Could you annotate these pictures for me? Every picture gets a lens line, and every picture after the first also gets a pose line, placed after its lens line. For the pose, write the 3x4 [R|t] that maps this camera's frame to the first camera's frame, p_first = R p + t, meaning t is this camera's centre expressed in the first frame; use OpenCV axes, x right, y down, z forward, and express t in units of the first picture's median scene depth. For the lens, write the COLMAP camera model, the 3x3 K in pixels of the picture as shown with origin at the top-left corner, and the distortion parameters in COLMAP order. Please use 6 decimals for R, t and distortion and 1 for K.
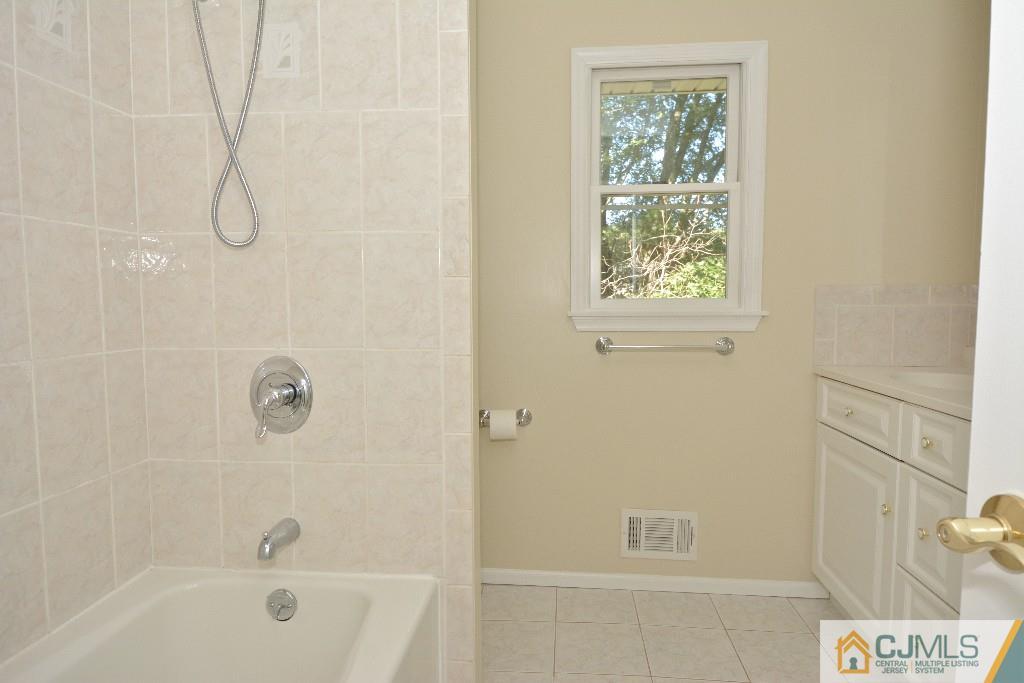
lens RADIAL K [[606.5, 0, 512.0], [0, 606.5, 341.5], [0, 0, 1]] dist [0.007988, -0.002544]
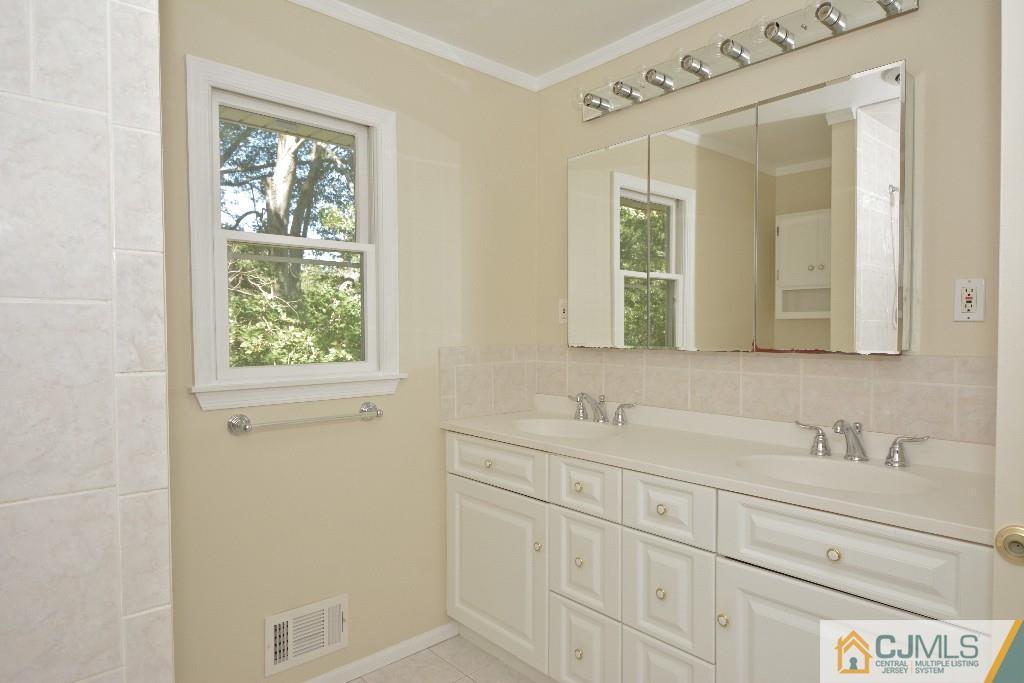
lens RADIAL K [[606.5, 0, 512.0], [0, 606.5, 341.5], [0, 0, 1]] dist [0.007988, -0.002544]
pose [[0.668215, -0.017071, 0.743772, -0.226413], [0.048170, 0.998632, -0.020356, -0.077117], [-0.742407, 0.049430, 0.668123, 0.185114]]
